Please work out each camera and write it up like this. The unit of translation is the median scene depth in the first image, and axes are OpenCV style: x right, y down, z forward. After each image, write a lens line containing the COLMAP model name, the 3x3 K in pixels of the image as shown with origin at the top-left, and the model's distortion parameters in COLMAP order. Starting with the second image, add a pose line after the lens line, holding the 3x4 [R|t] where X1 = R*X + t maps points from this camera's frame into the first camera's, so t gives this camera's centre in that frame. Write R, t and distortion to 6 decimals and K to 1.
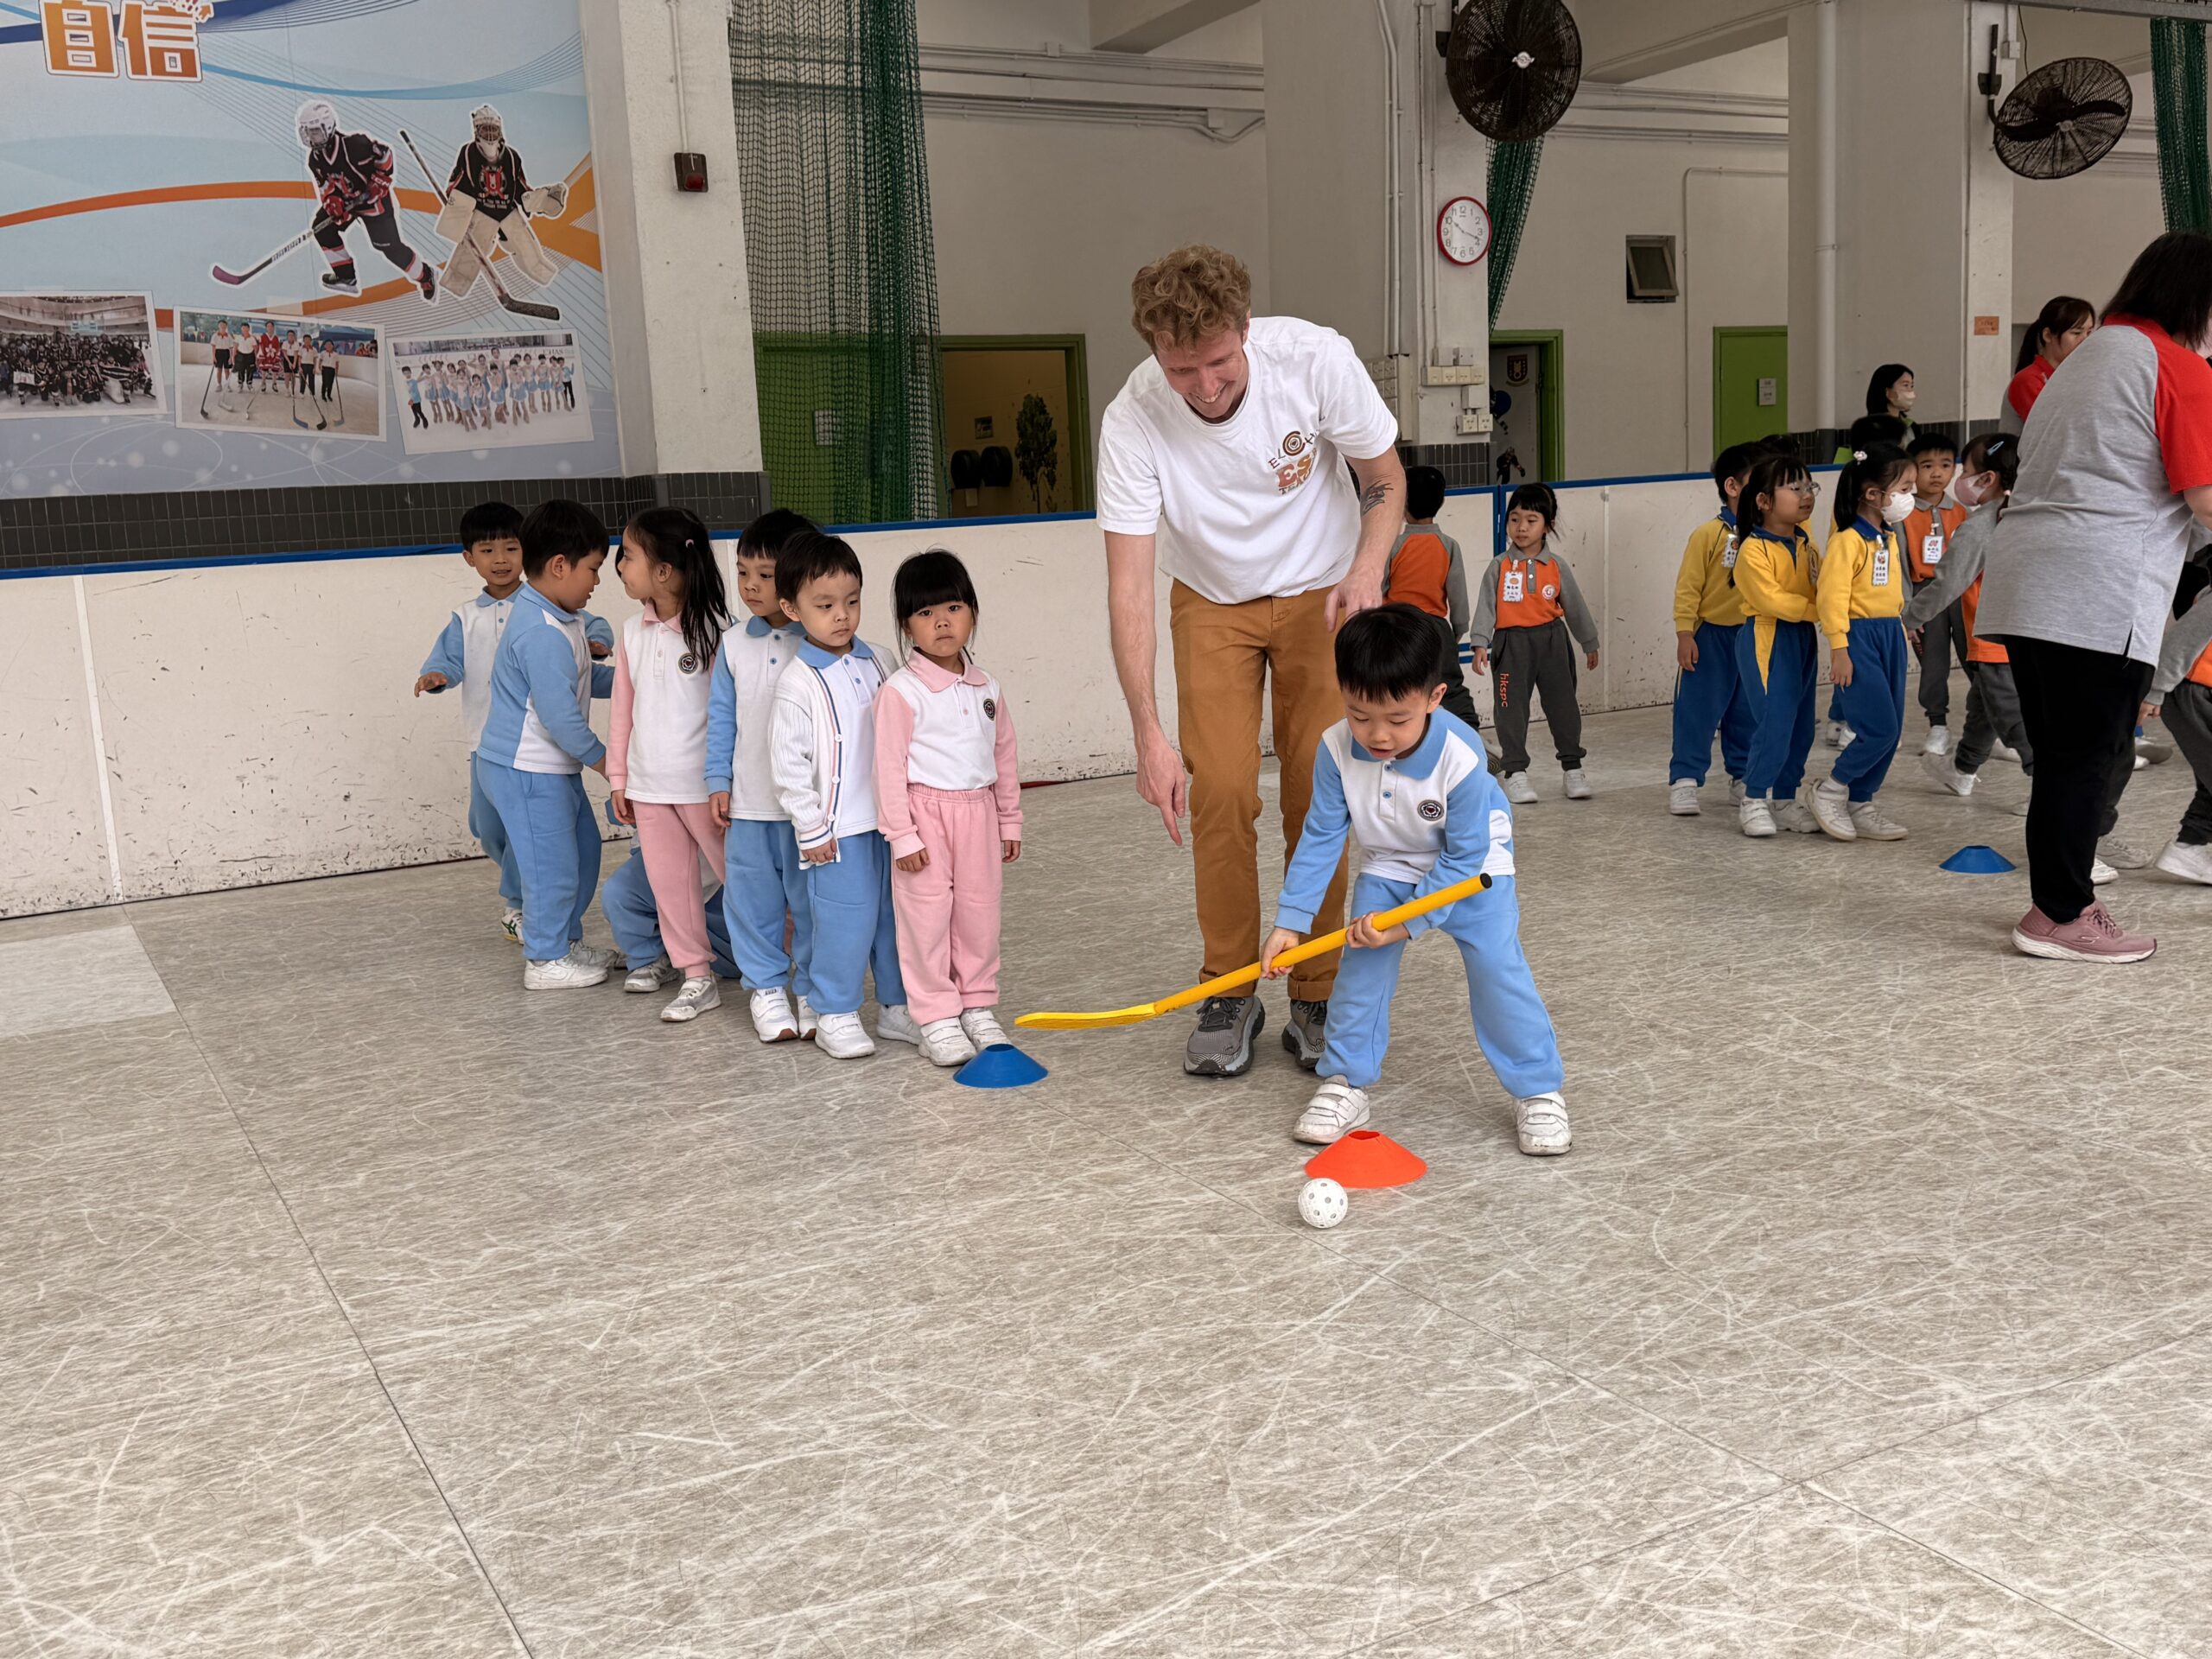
lens RADIAL K [[2153.0, 0, 935.9], [0, 2153.0, 828.8], [0, 0, 1]] dist [0.105460, -0.220658]
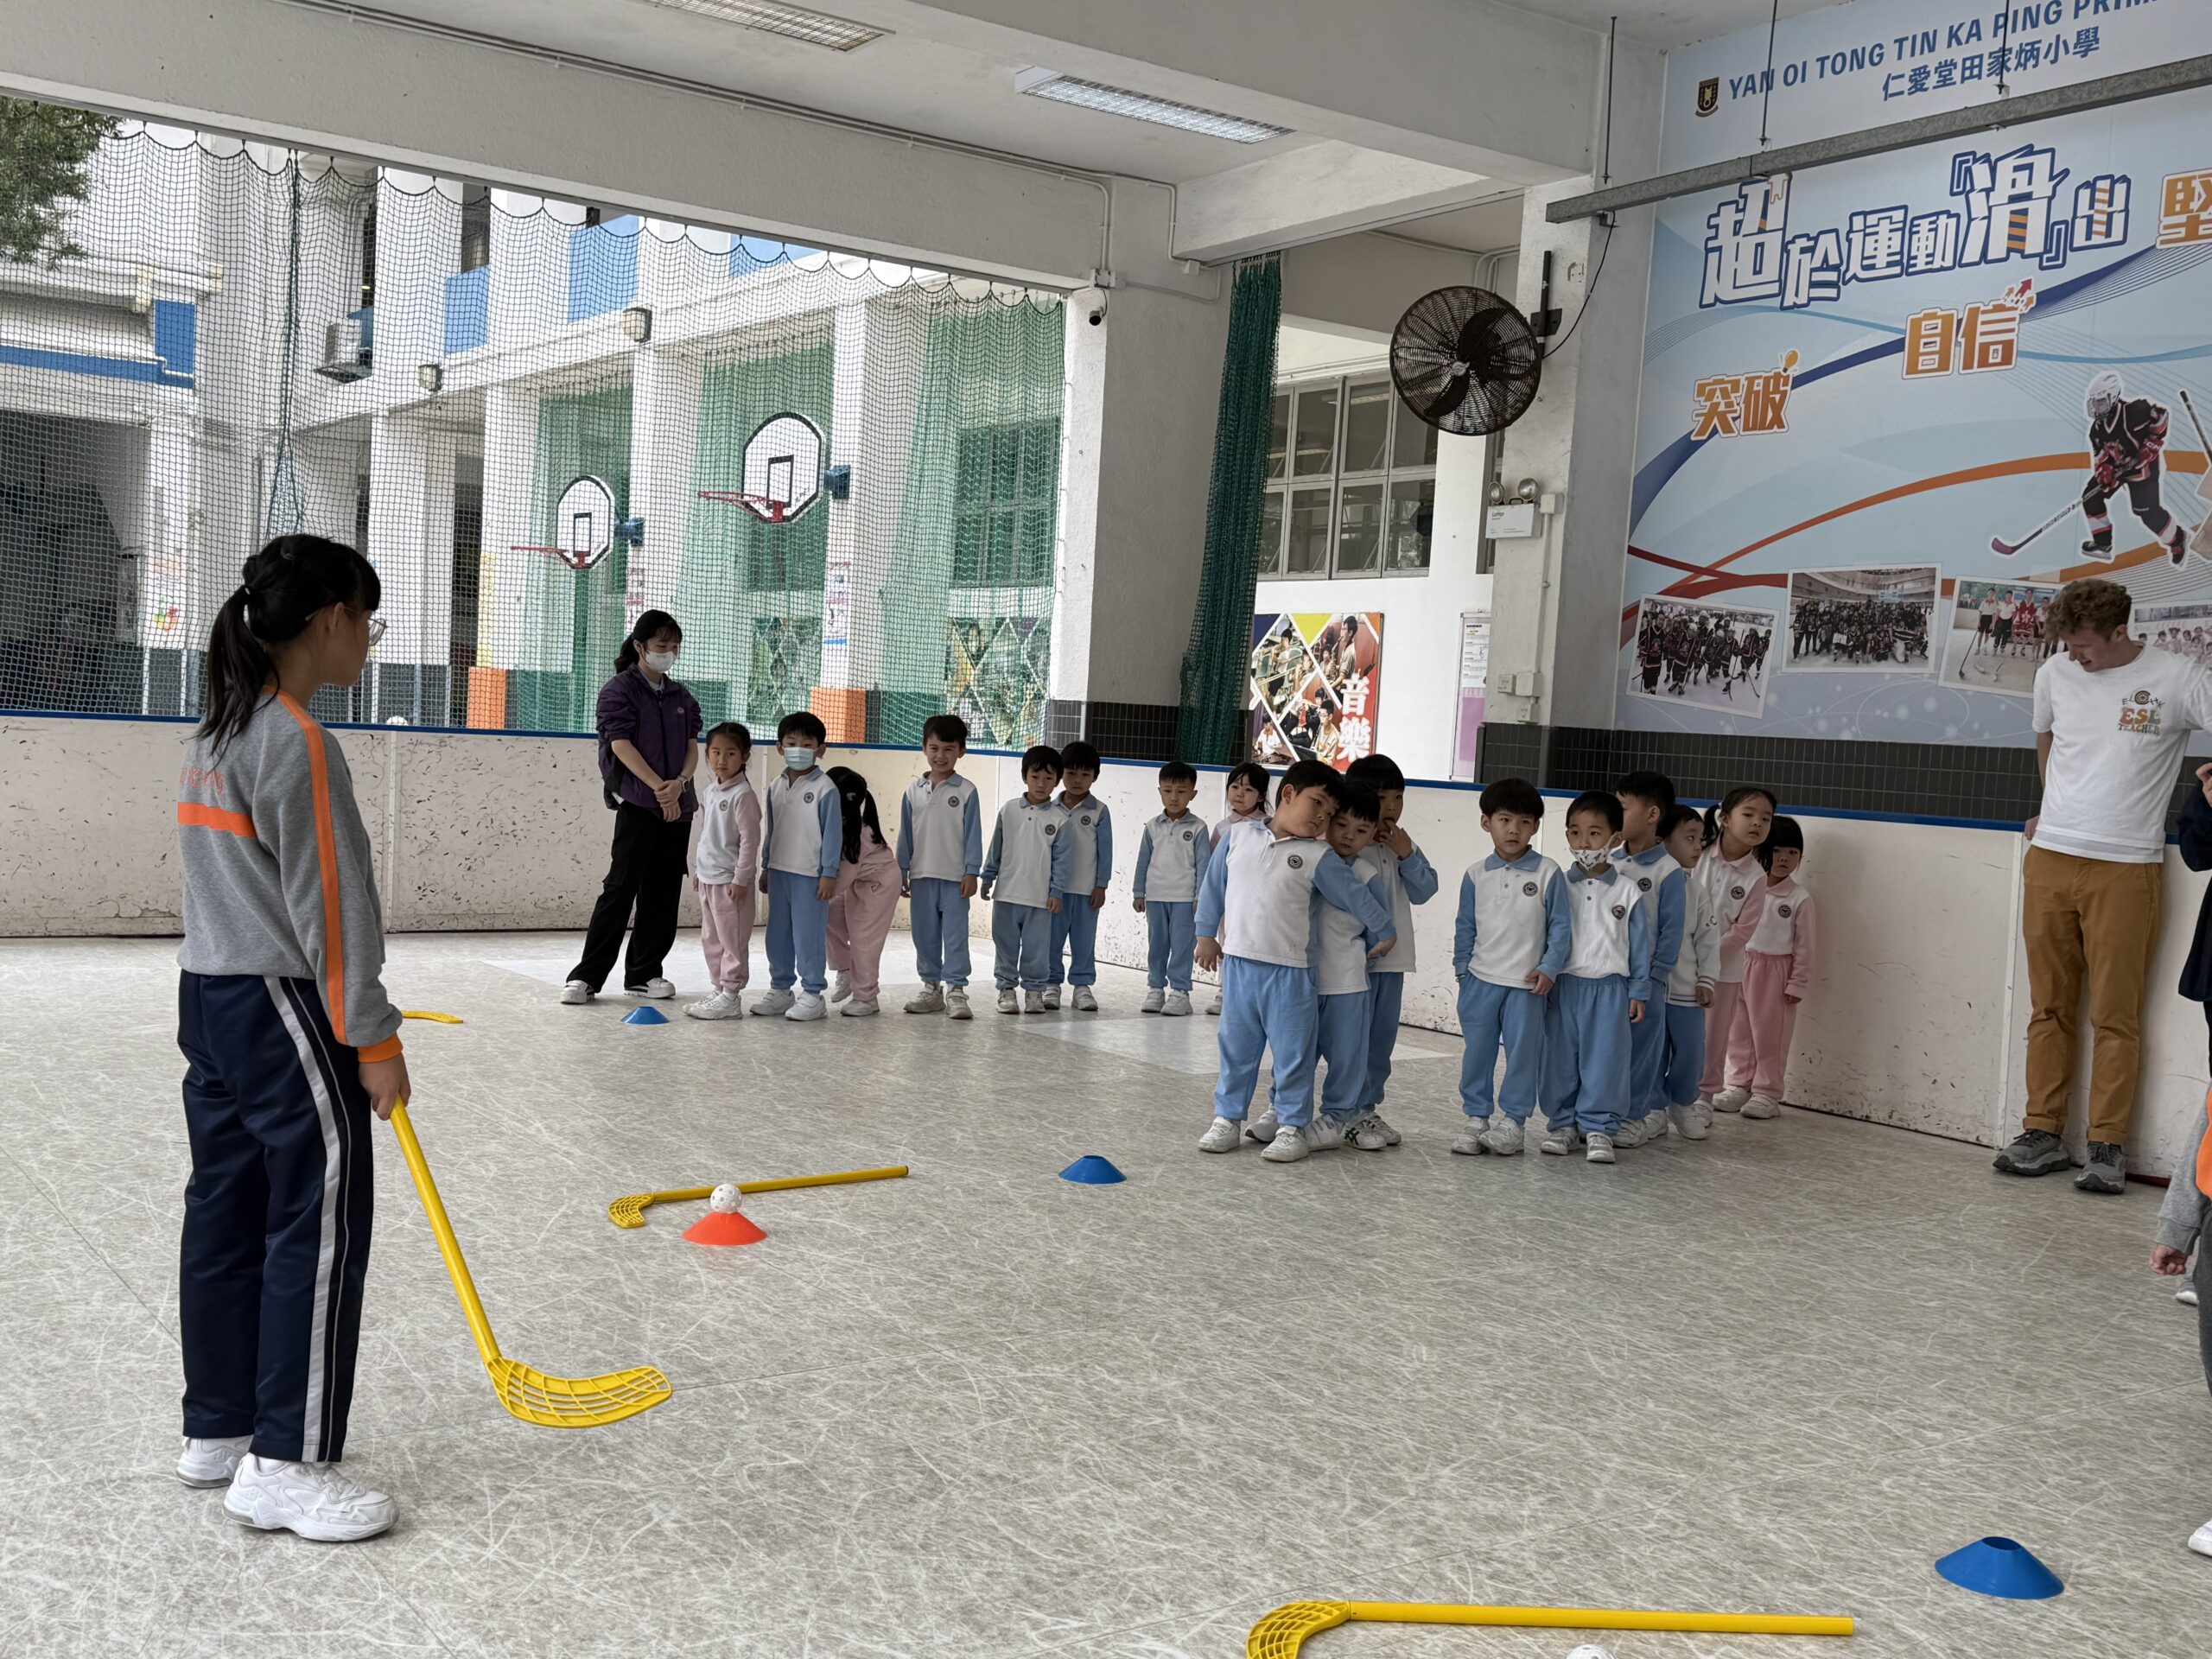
lens RADIAL K [[2288.2, 0, 1106.0], [0, 2288.2, 829.5], [0, 0, 1]] dist [0.115395, -0.229993]
pose [[0.092988, 0.111579, -0.989396, 0.774137], [-0.199526, 0.975632, 0.091274, -0.139309], [0.975470, 0.188923, 0.112985, 0.486765]]
